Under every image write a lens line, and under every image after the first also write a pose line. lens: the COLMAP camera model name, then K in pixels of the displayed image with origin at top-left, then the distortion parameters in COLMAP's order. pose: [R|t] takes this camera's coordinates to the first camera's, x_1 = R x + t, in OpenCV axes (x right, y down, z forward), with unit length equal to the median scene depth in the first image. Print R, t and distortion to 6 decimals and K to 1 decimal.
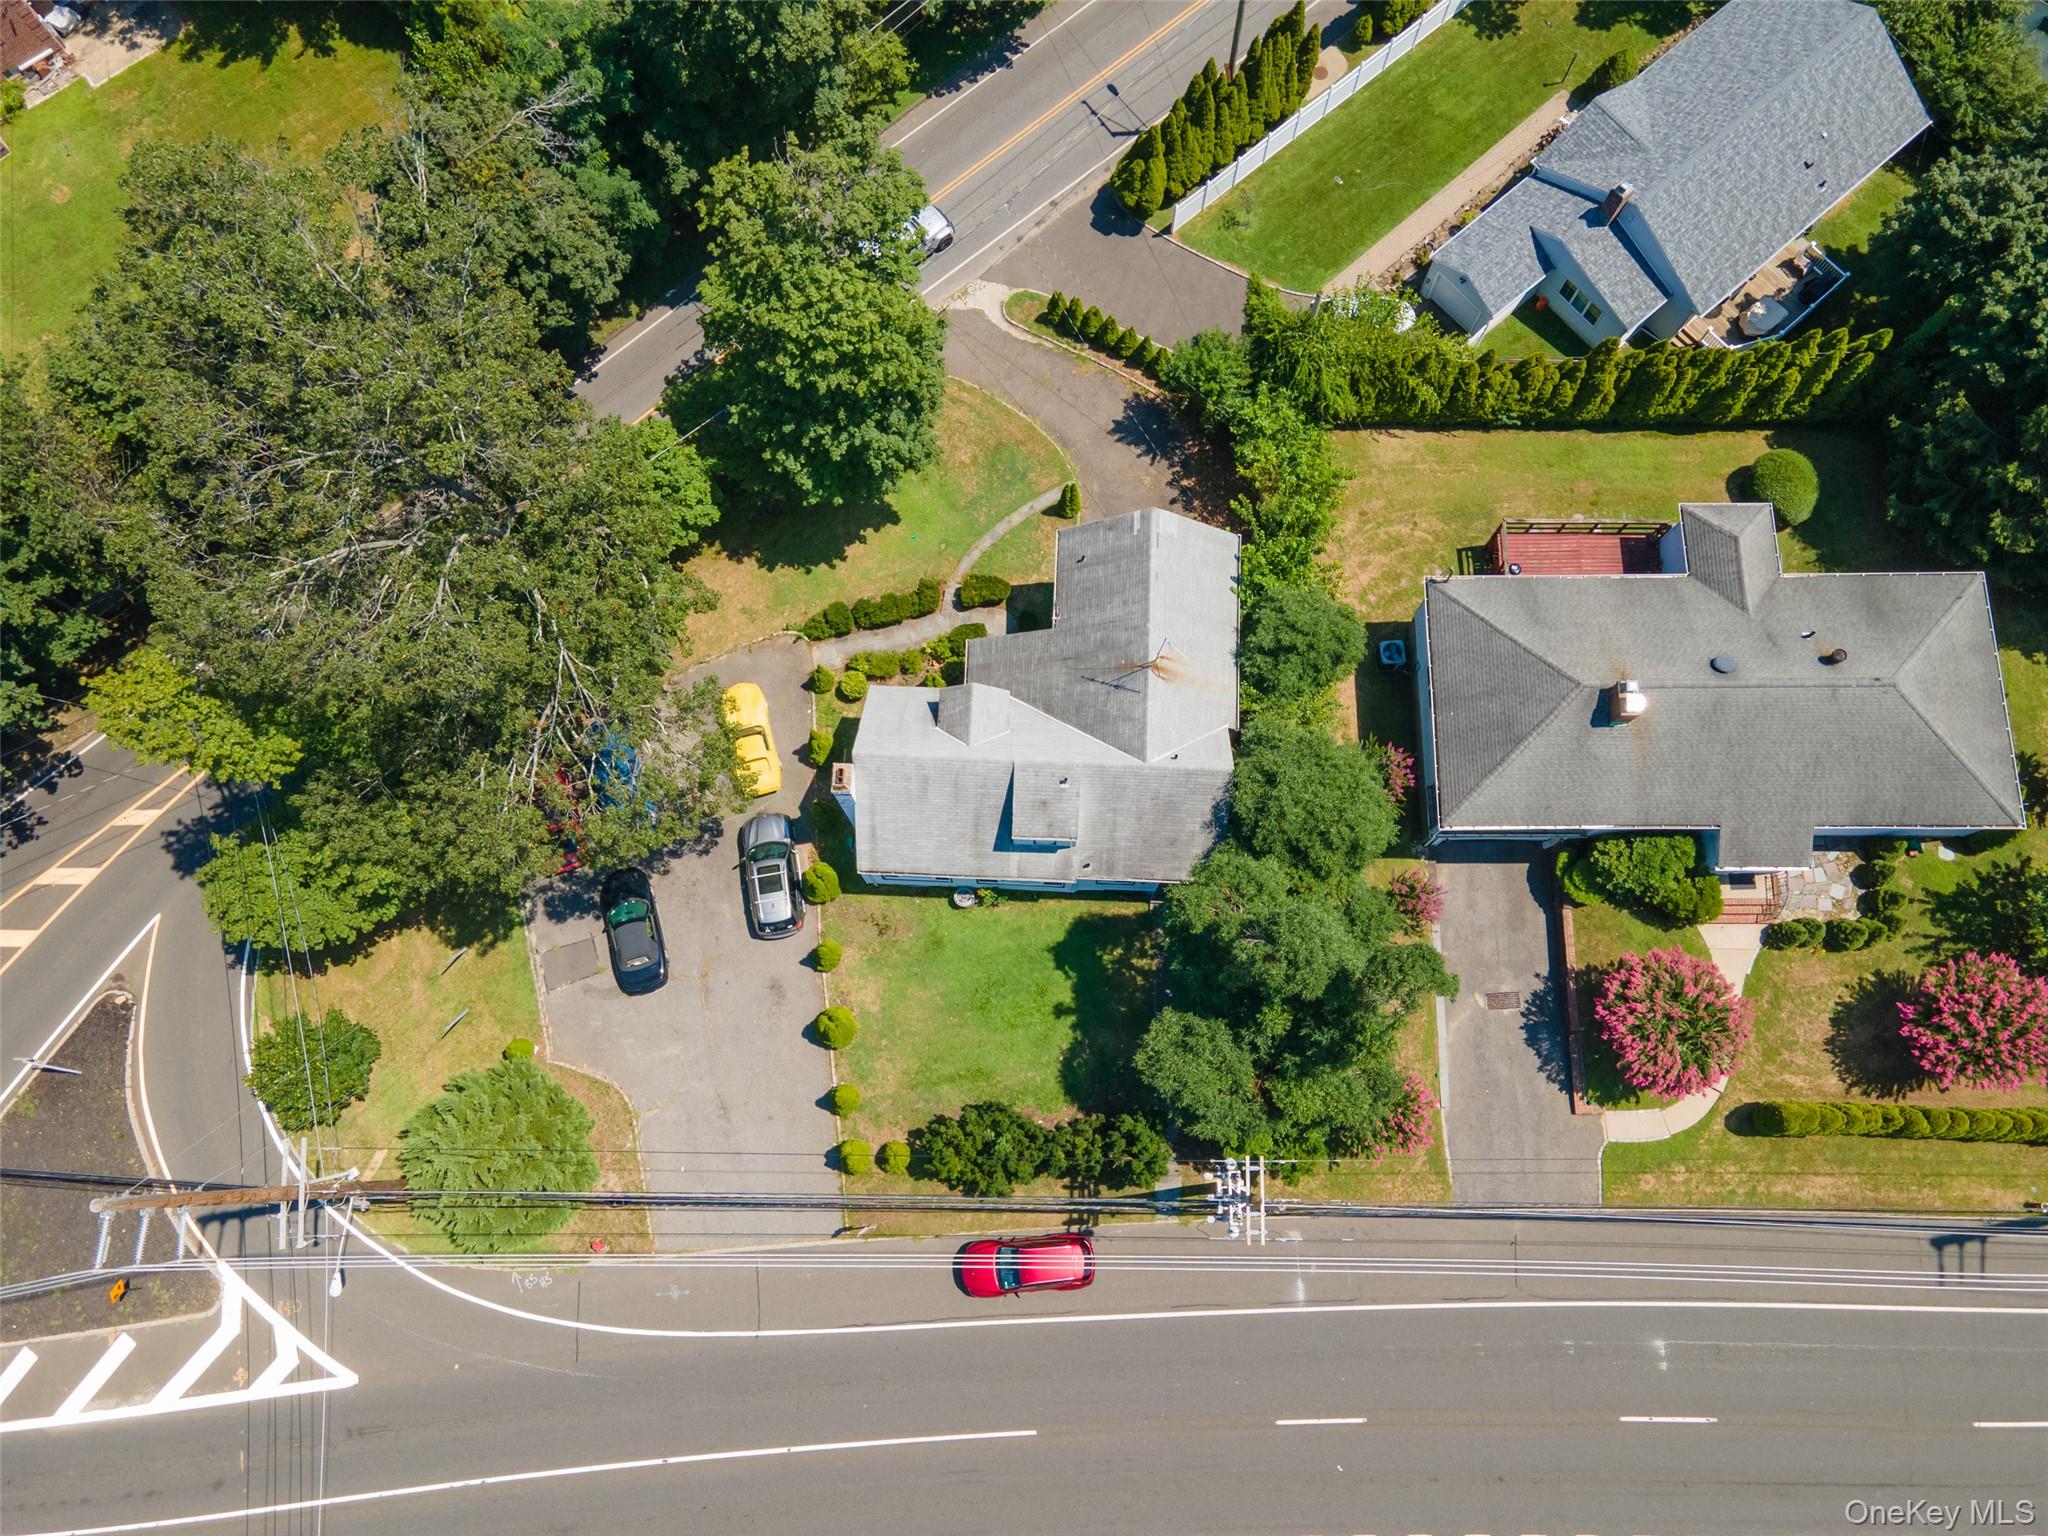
lens RADIAL K [[1516.0, 0, 1024.0], [0, 1516.0, 769.2], [0, 0, 1]] dist [0.041166, 0.004691]
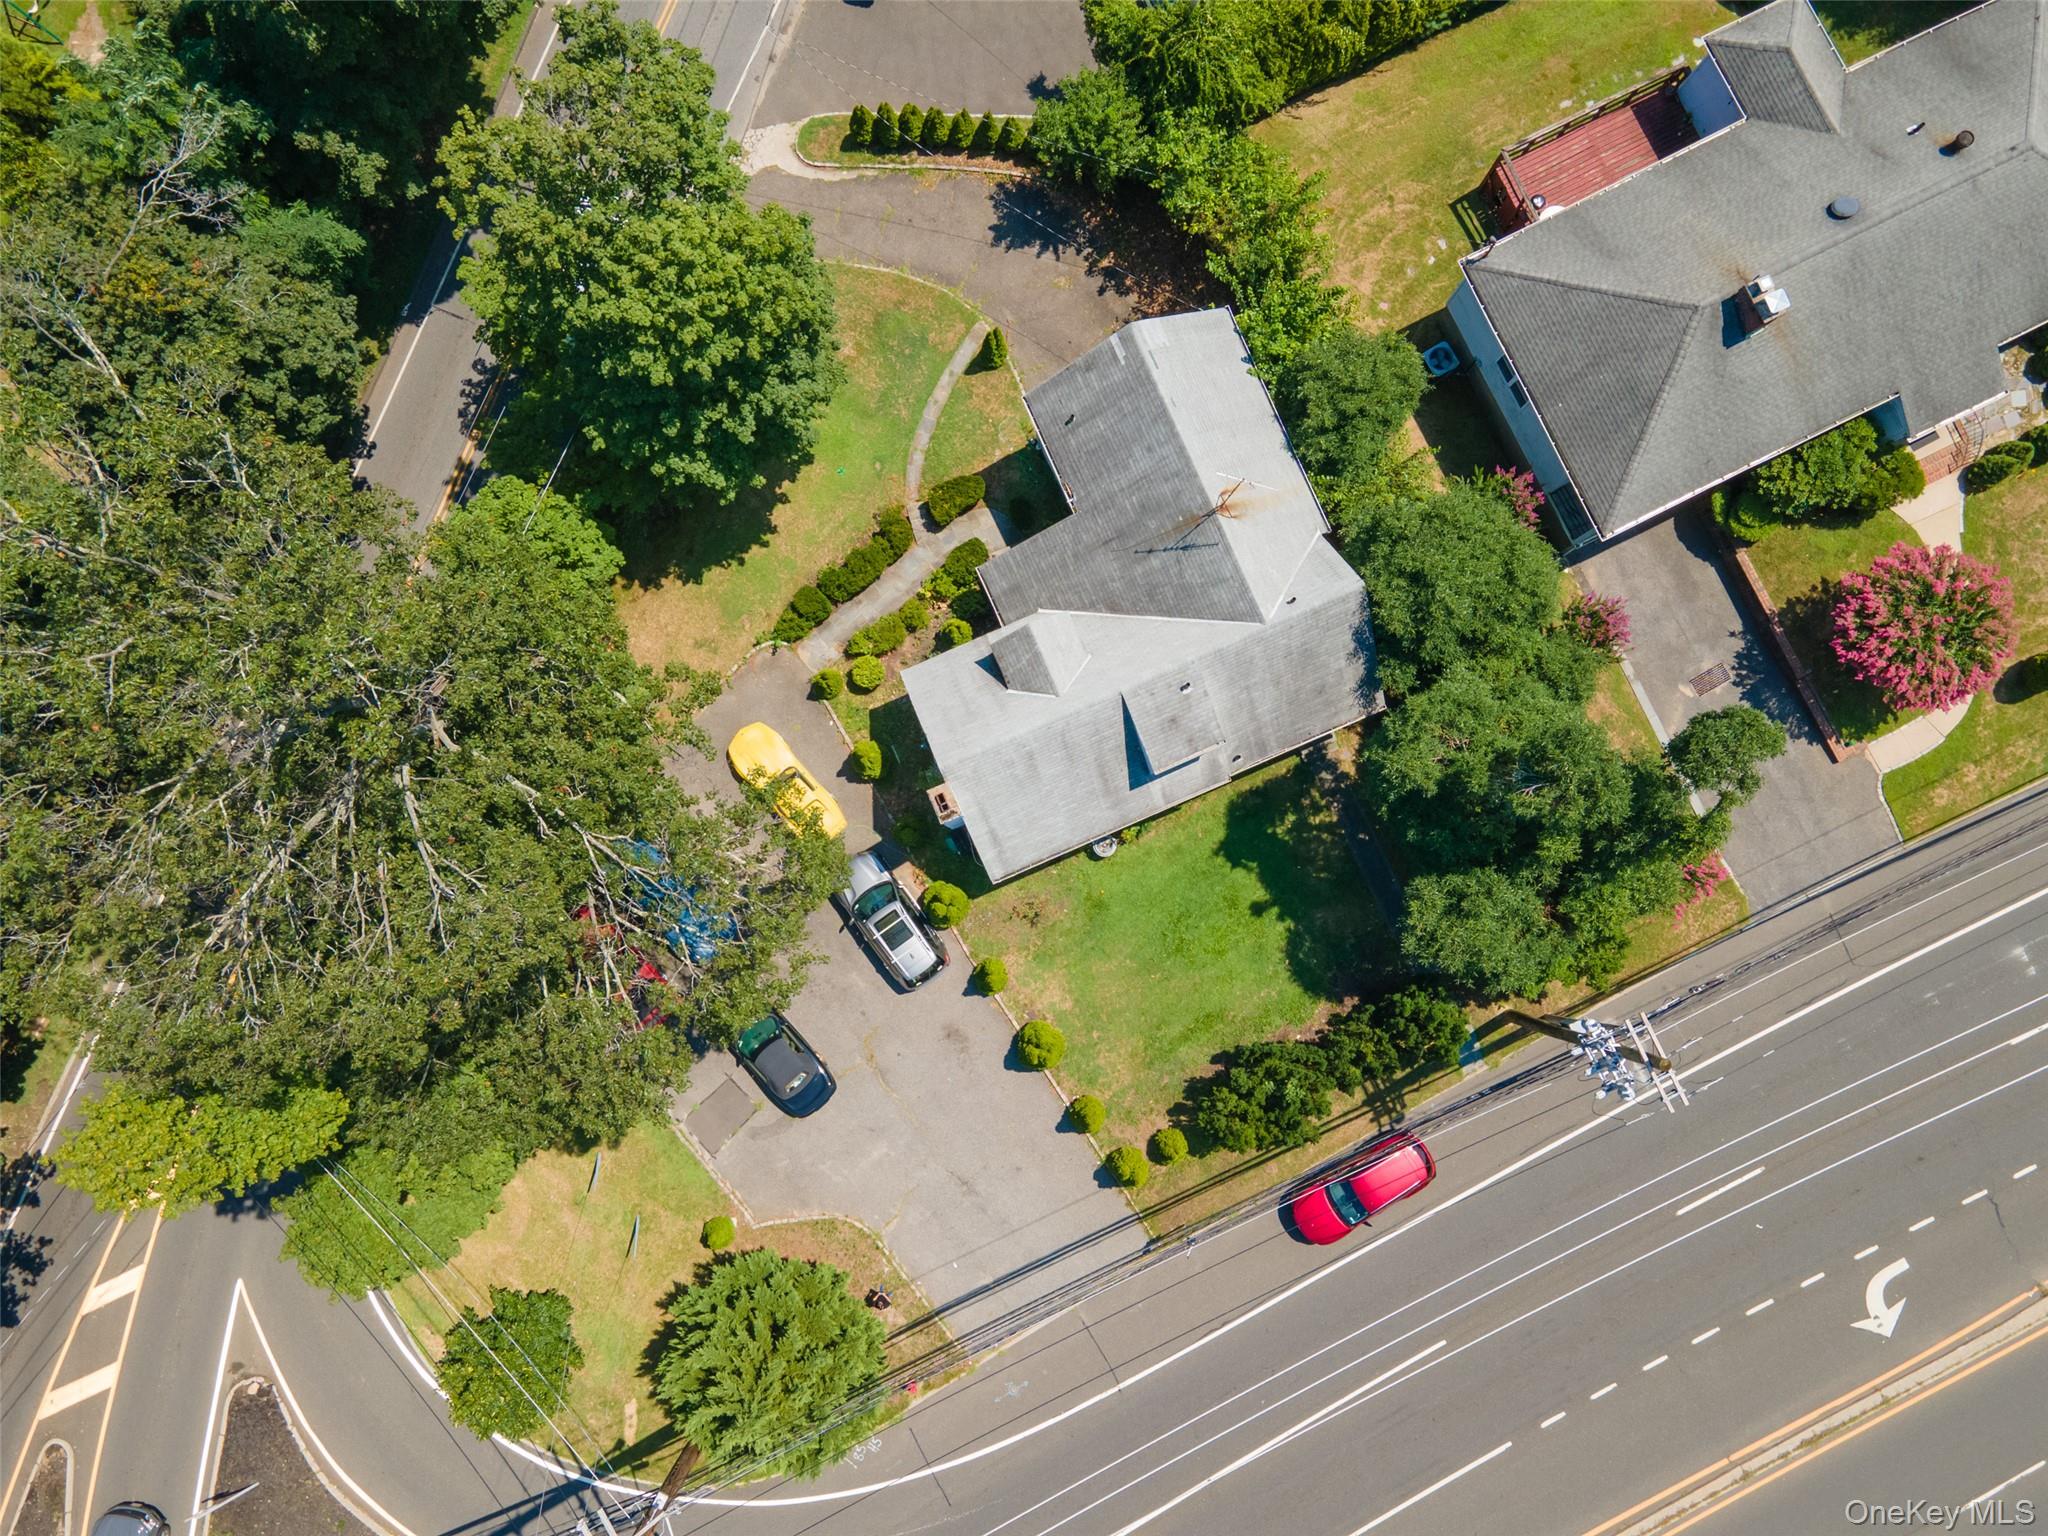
lens RADIAL K [[1501.7, 0, 1017.6], [0, 1501.7, 762.5], [0, 0, 1]] dist [0.019041, 0.050824]
pose [[0.897425, -0.439115, 0.042496, -0.101729], [0.425586, 0.887079, 0.178798, -0.131646], [-0.116210, -0.142372, 0.982968, 0.188116]]
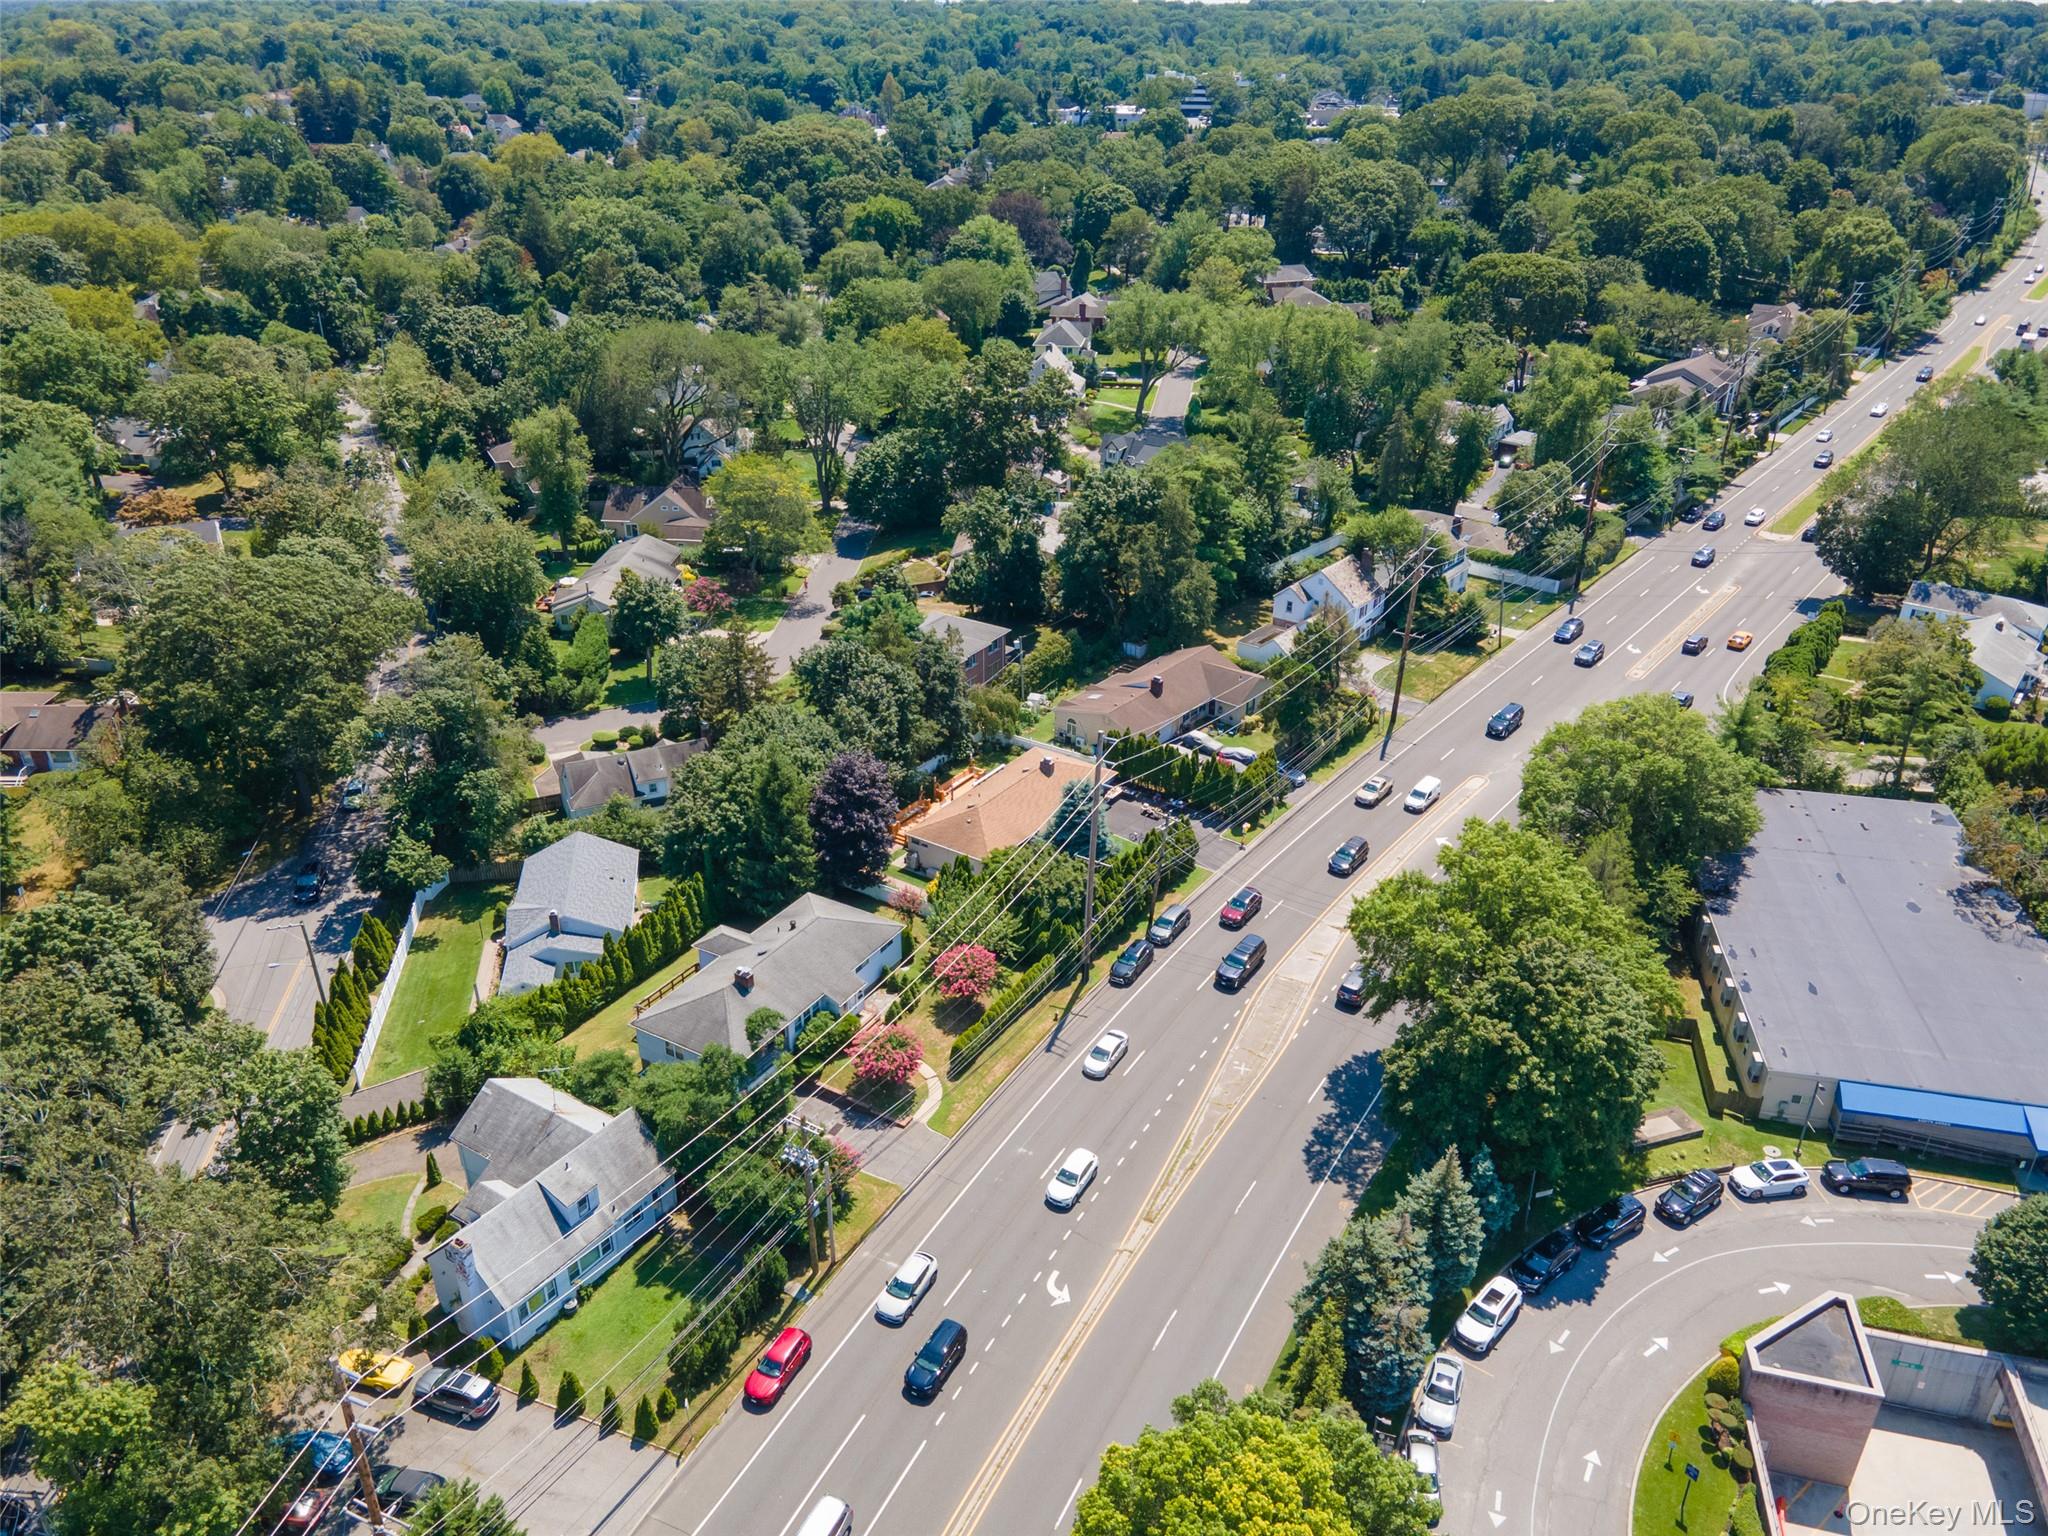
lens RADIAL K [[1490.4, 0, 1027.3], [0, 1490.4, 776.8], [0, 0, 1]] dist [0.031573, 0.009621]
pose [[0.504663, -0.382970, 0.773724, -0.791128], [0.833771, 0.448664, -0.321754, 0.732097], [-0.223920, 0.807486, 0.545734, -0.358245]]
